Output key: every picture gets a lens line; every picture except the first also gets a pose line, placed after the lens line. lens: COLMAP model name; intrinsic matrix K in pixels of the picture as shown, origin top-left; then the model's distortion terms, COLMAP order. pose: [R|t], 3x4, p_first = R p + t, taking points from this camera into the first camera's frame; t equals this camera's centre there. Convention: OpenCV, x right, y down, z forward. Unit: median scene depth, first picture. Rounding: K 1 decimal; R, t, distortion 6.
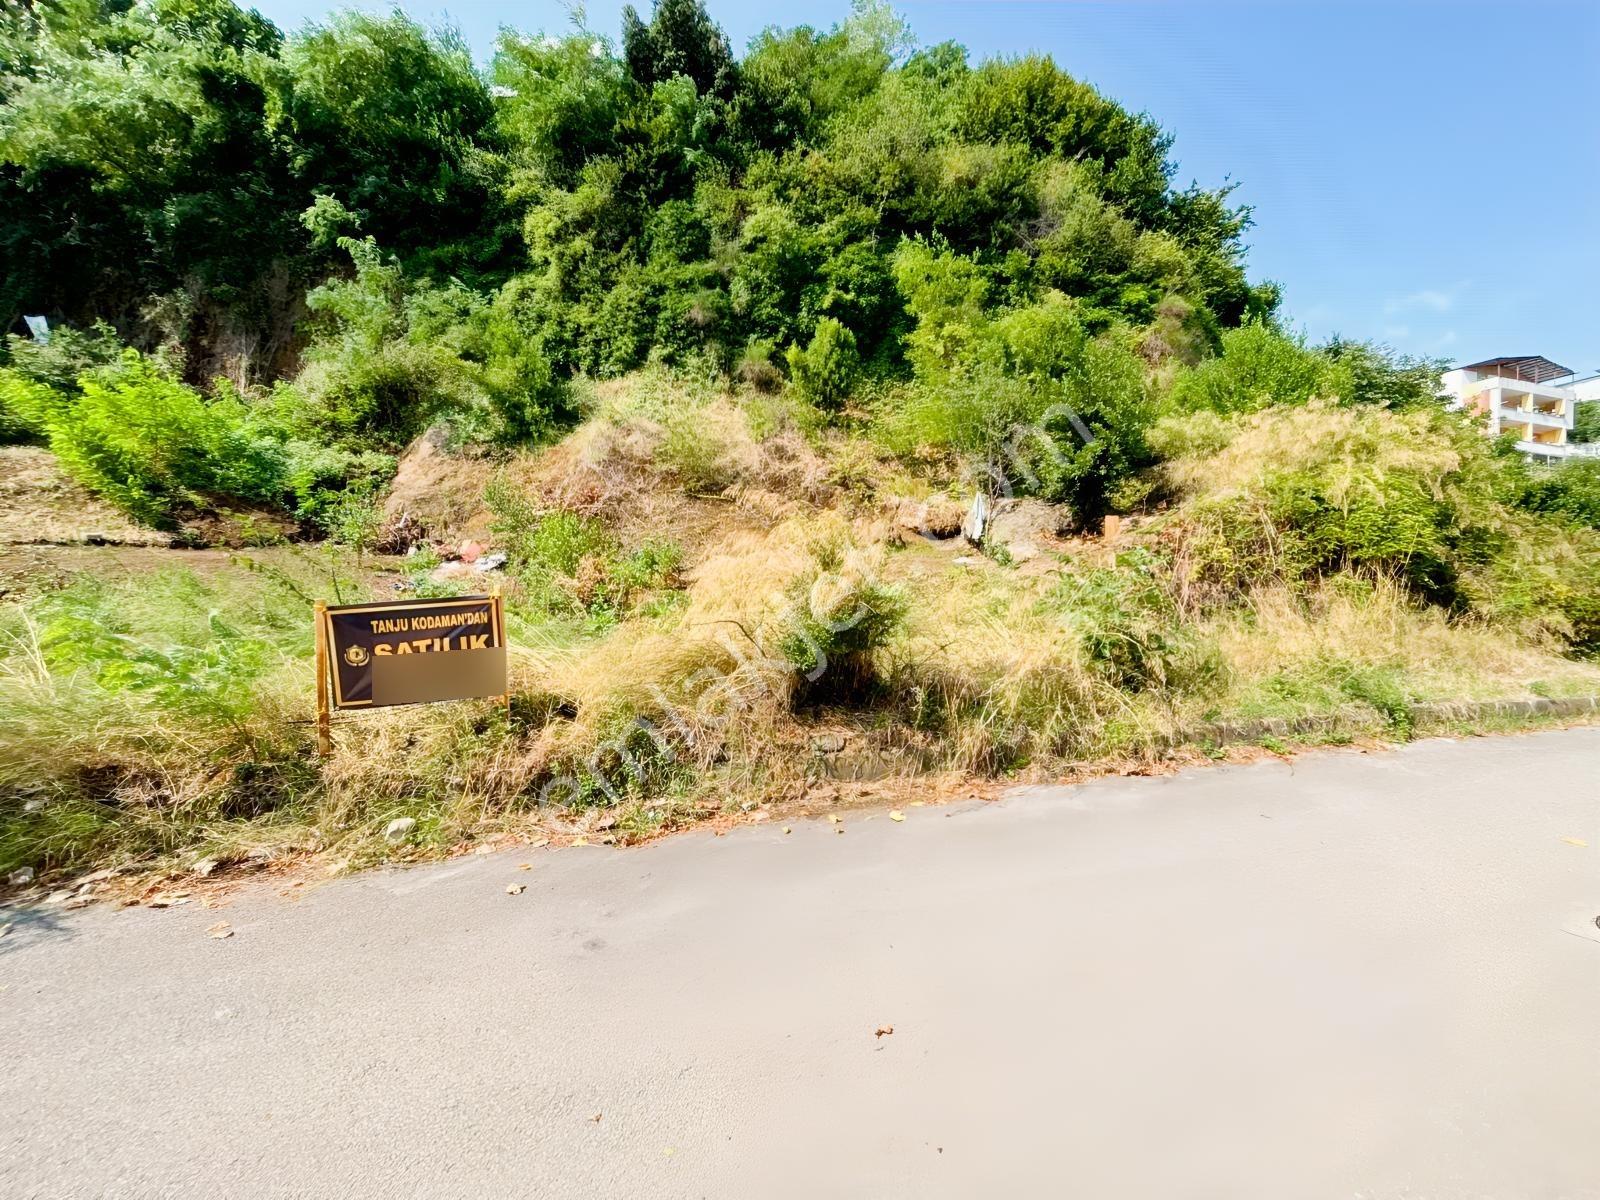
lens RADIAL K [[655.7, 0, 804.0], [0, 655.7, 599.3], [0, 0, 1]] dist [0.003038, 0.000188]
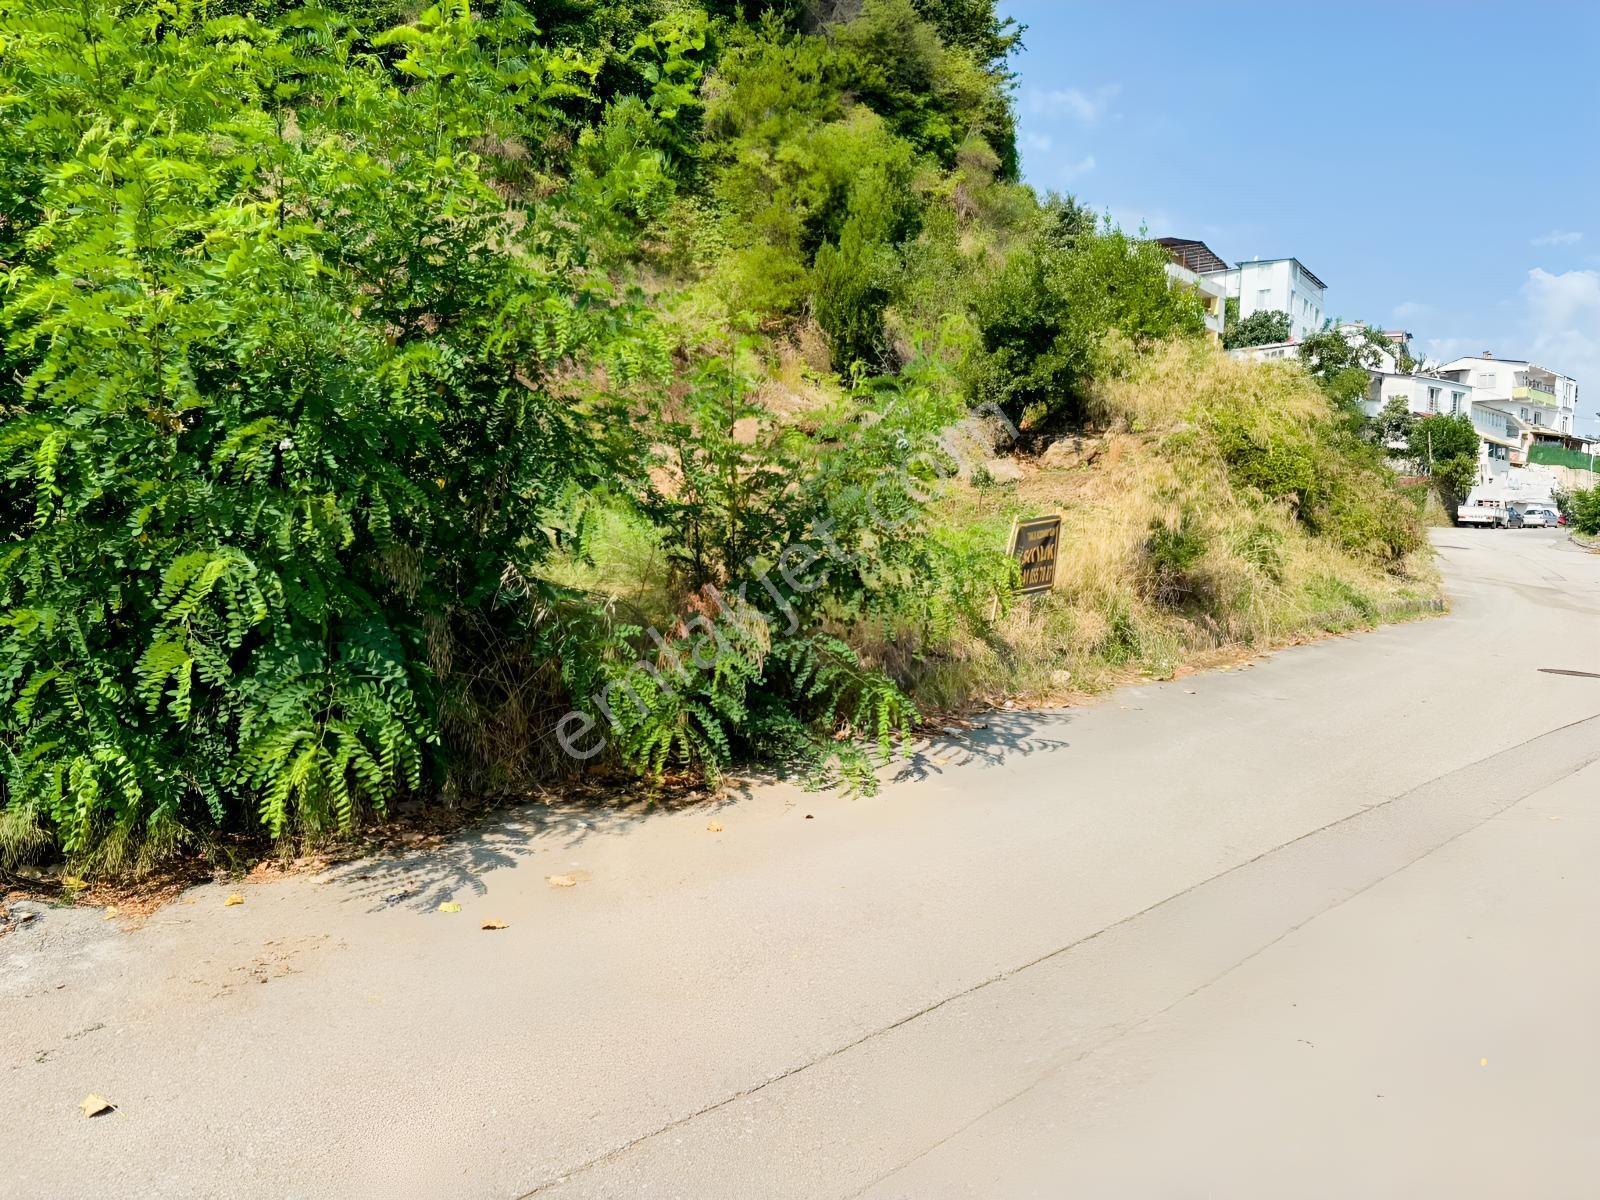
lens RADIAL K [[1220.5, 0, 800.0], [0, 1220.5, 600.0], [0, 0, 1]] dist [0.003613, -0.000078]
pose [[0.841861, -0.016656, 0.539438, -0.481192], [-0.019266, 0.997959, 0.060880, 0.004689], [-0.539351, -0.061645, 0.839822, -0.172190]]
